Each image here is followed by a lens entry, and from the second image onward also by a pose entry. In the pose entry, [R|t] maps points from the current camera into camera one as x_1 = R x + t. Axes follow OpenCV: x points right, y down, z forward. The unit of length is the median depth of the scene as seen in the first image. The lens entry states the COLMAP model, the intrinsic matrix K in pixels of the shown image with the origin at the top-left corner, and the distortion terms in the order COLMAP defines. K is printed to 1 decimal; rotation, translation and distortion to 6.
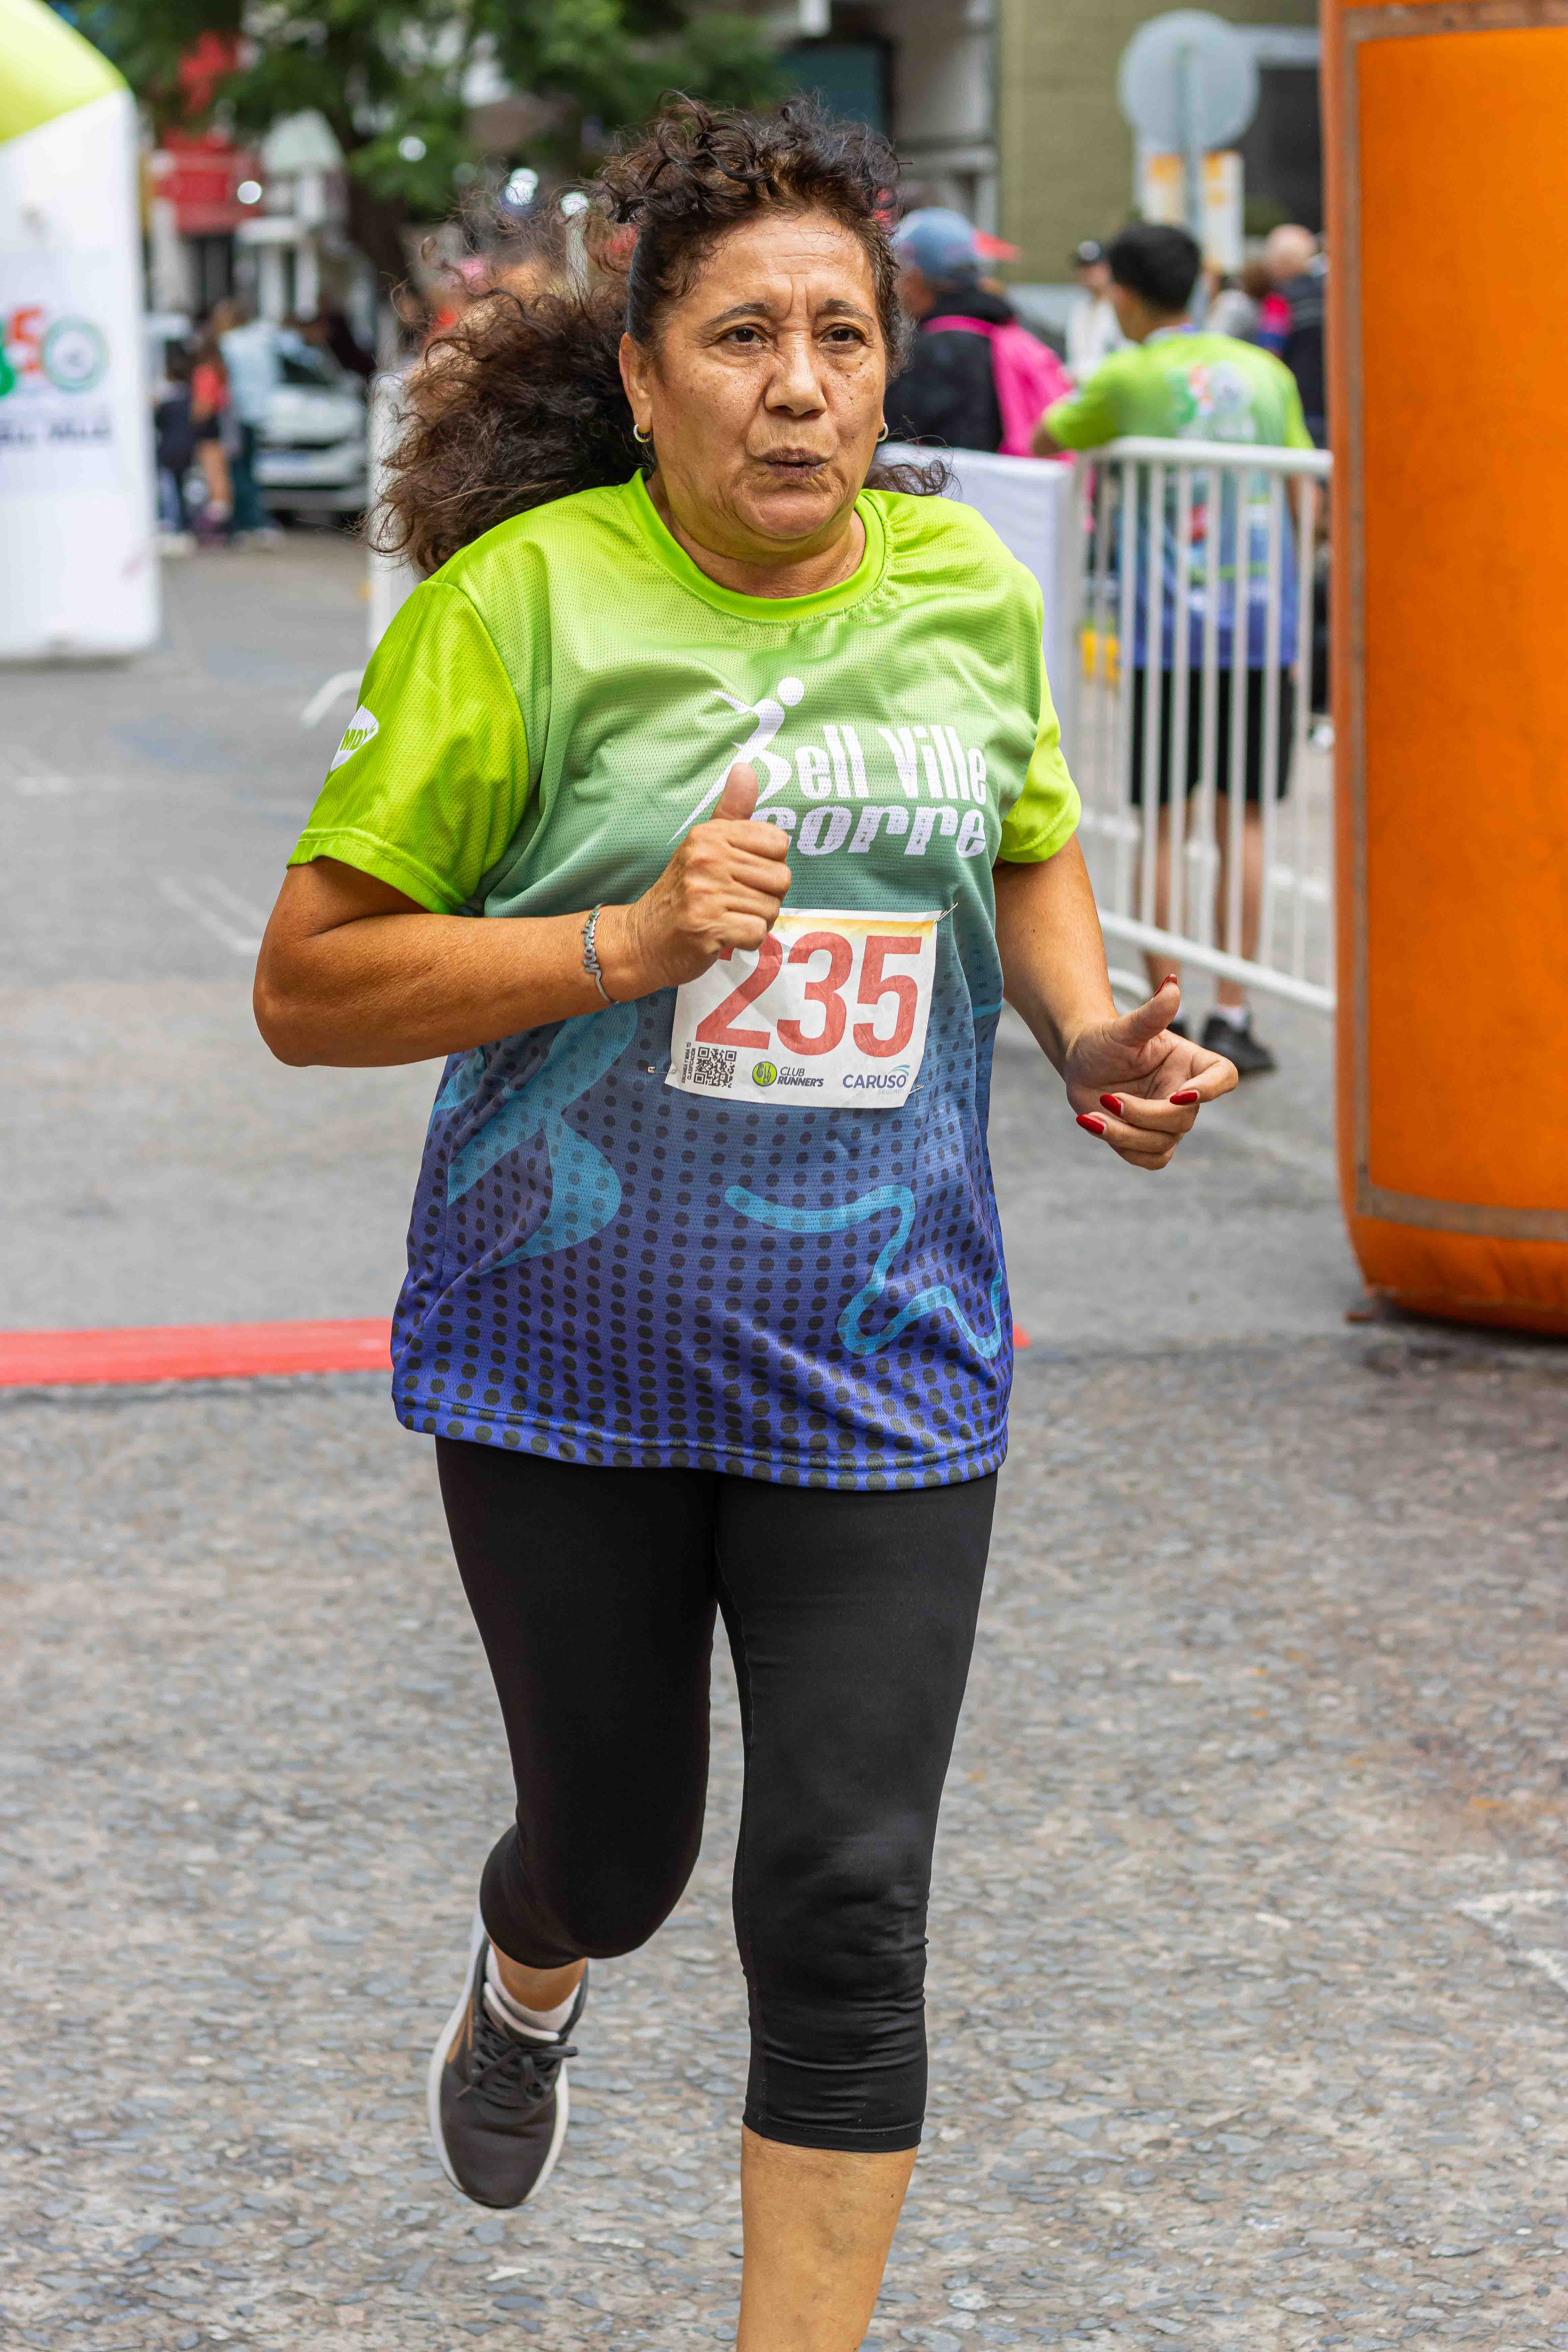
lens RADIAL K [[5521.6, 0, 800.8], [0, 5521.6, 1144.5], [0, 0, 1]] dist [-0.071994, -0.441193]
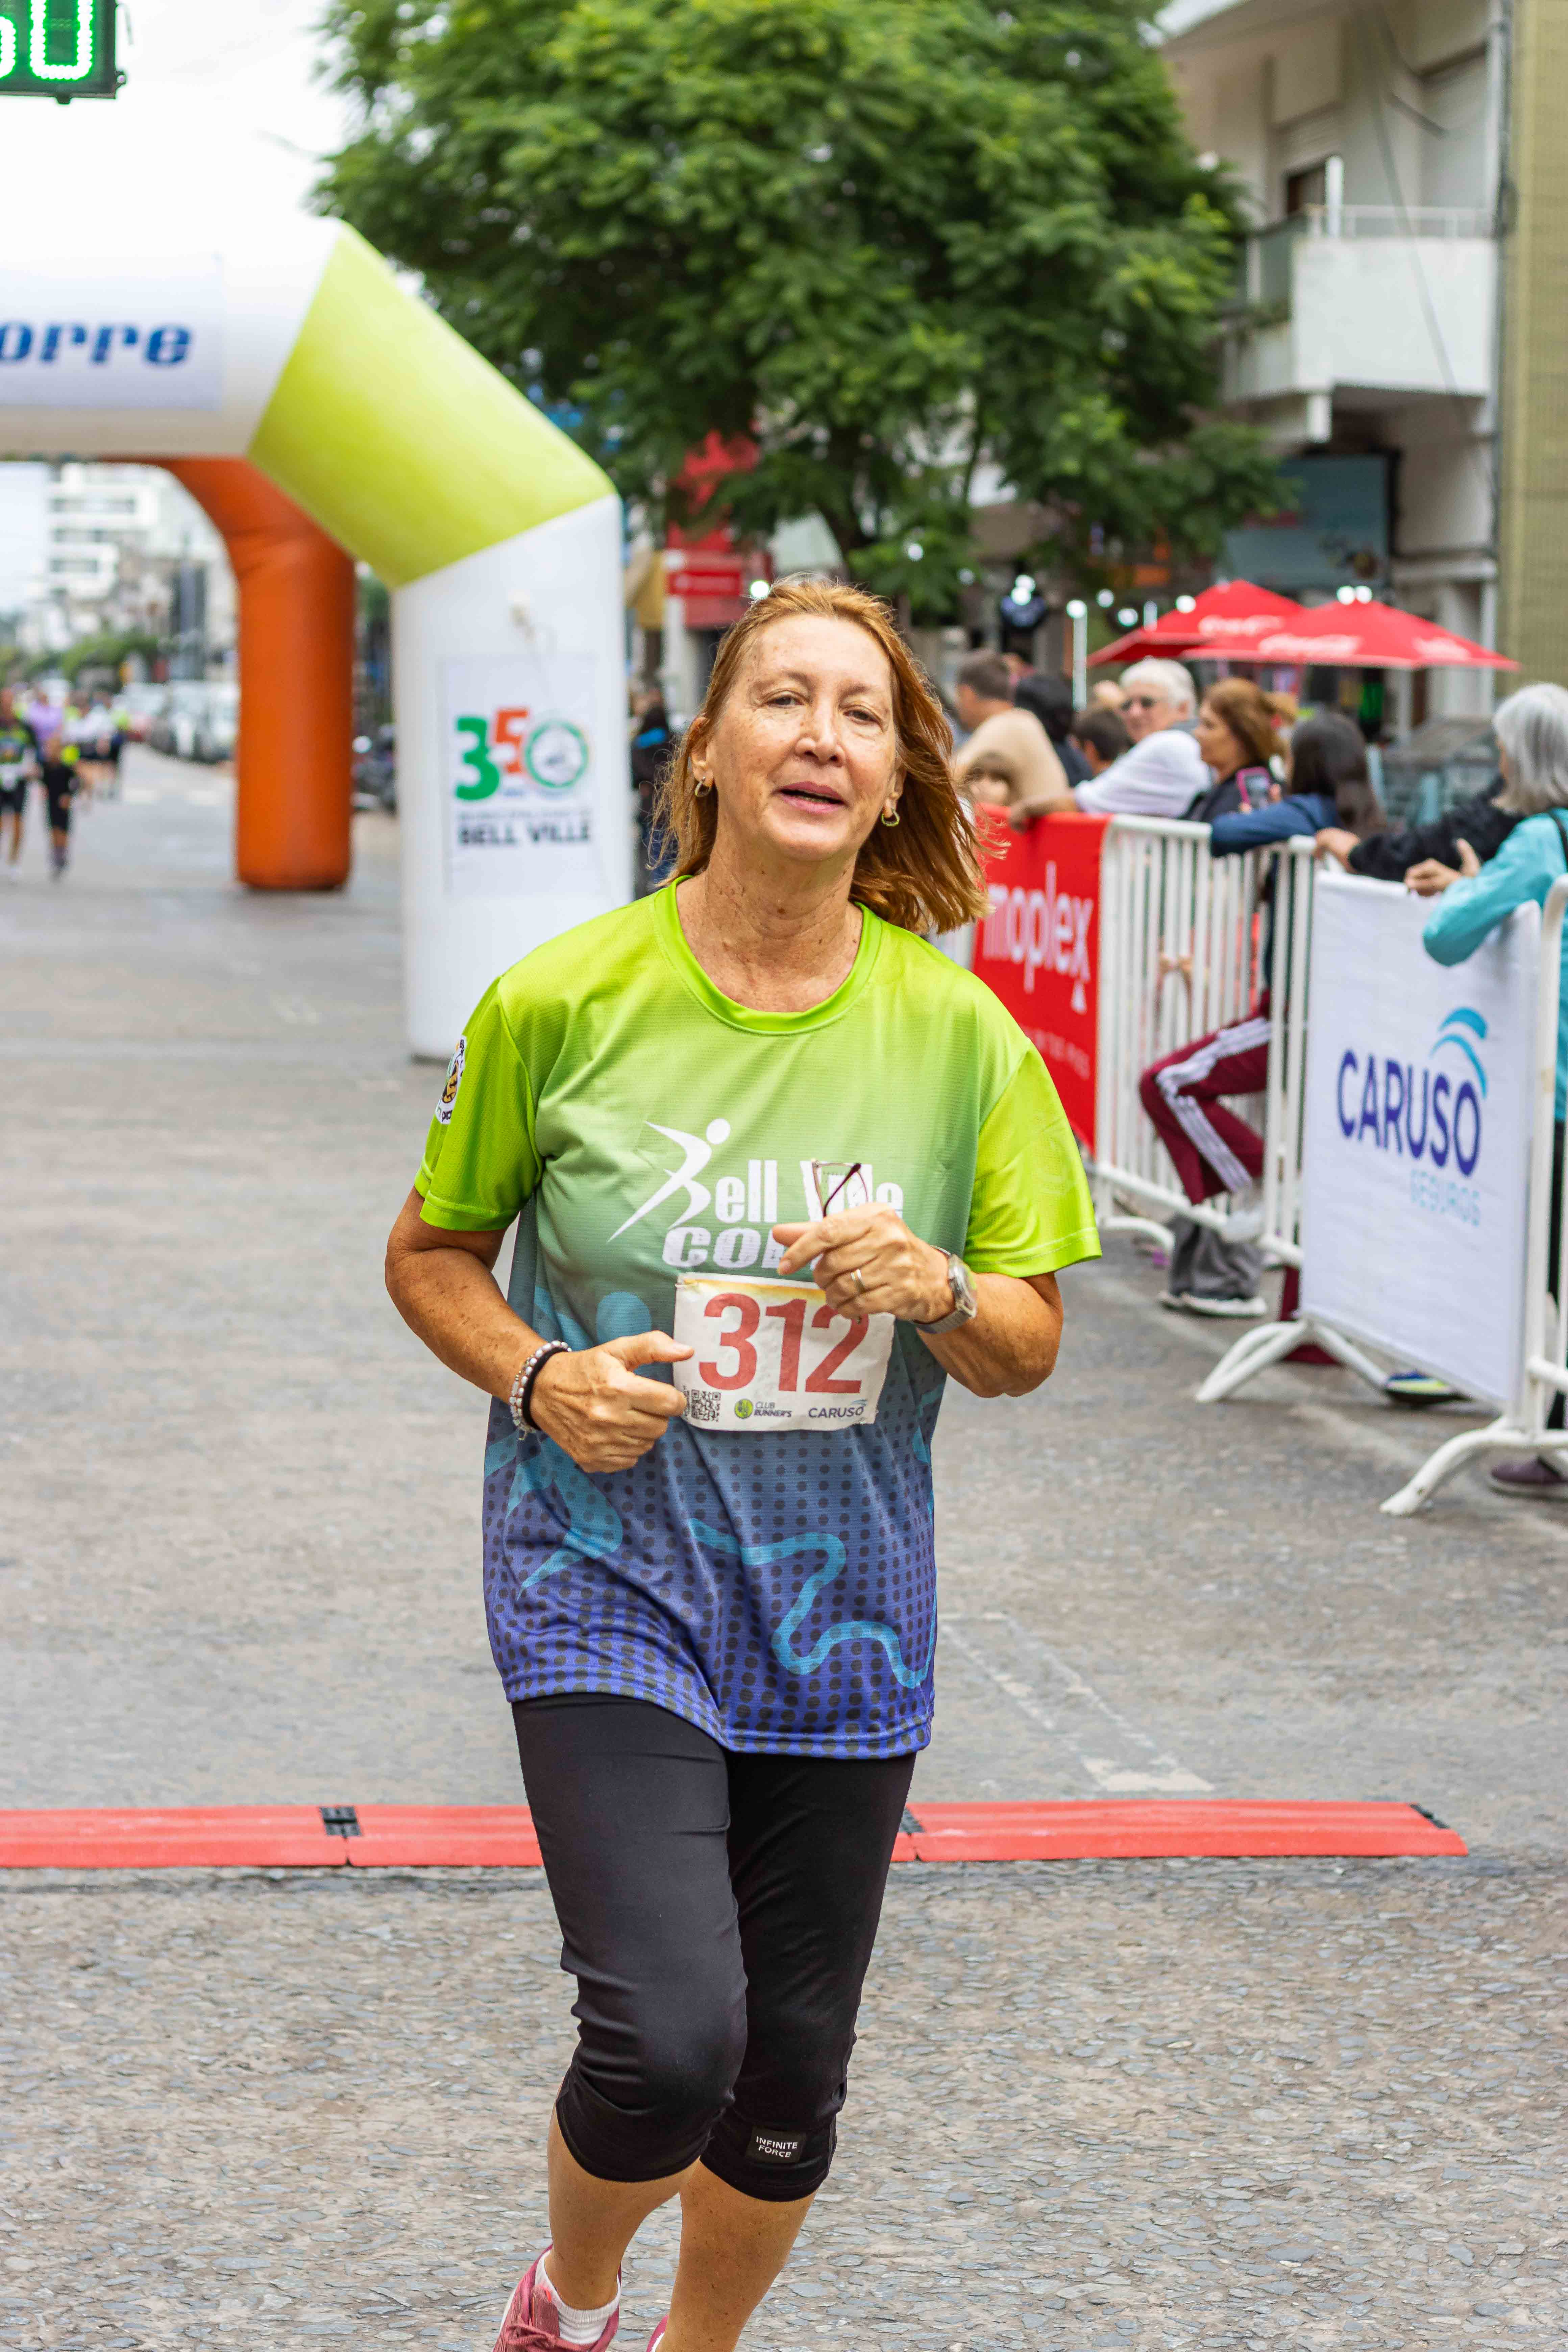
lens RADIAL K [[5495.8, 0, 784.0], [0, 5495.8, 1176.0], [0, 0, 1]] dist [-0.072425, -0.209900]
pose [[0.995352, 0.022153, -0.093718, 0.016465], [-0.028204, 0.997568, -0.063739, -0.023717], [0.092078, 0.066086, 0.993556, 0.090568]]
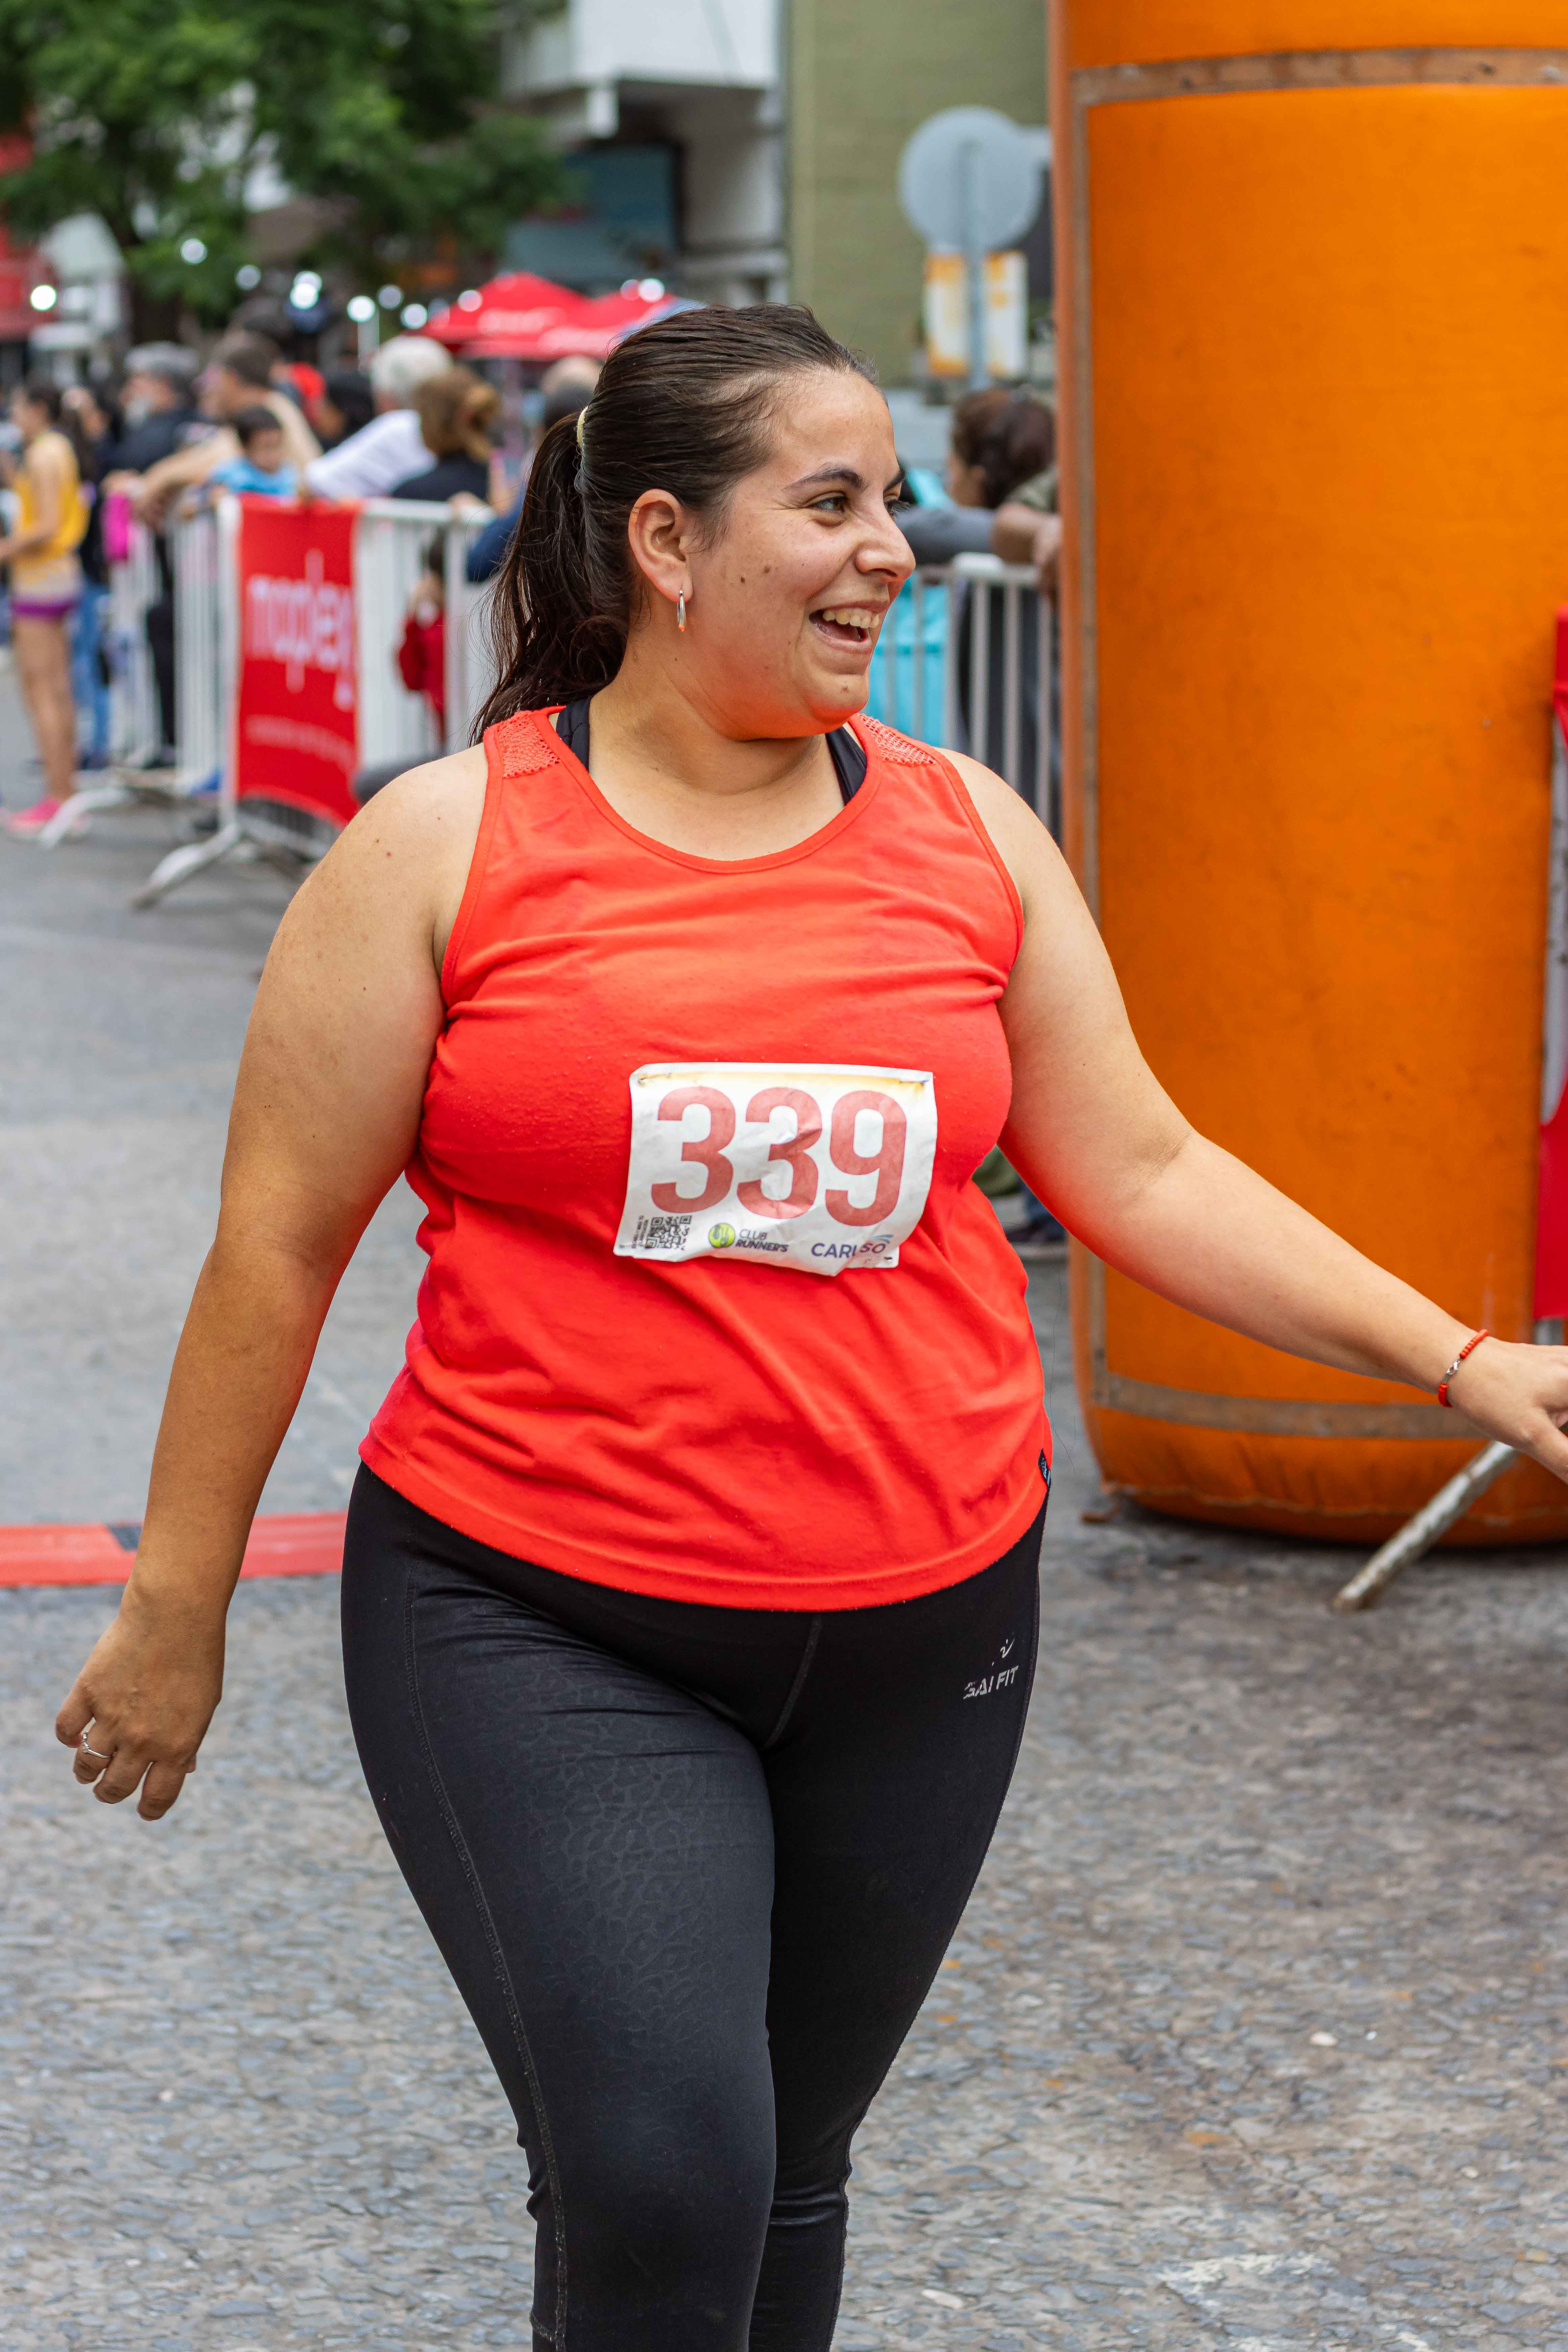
lens RADIAL K [[5523.8, 0, 784.0], [0, 5523.8, 1176.0], [0, 0, 1]] dist [-0.100822, -0.095704]
pose [[0.999528, -0.001700, 0.030670, 0.035312], [0.002119, 0.999905, -0.013622, -0.019385], [-0.030644, 0.013681, 0.999437, 0.153093]]
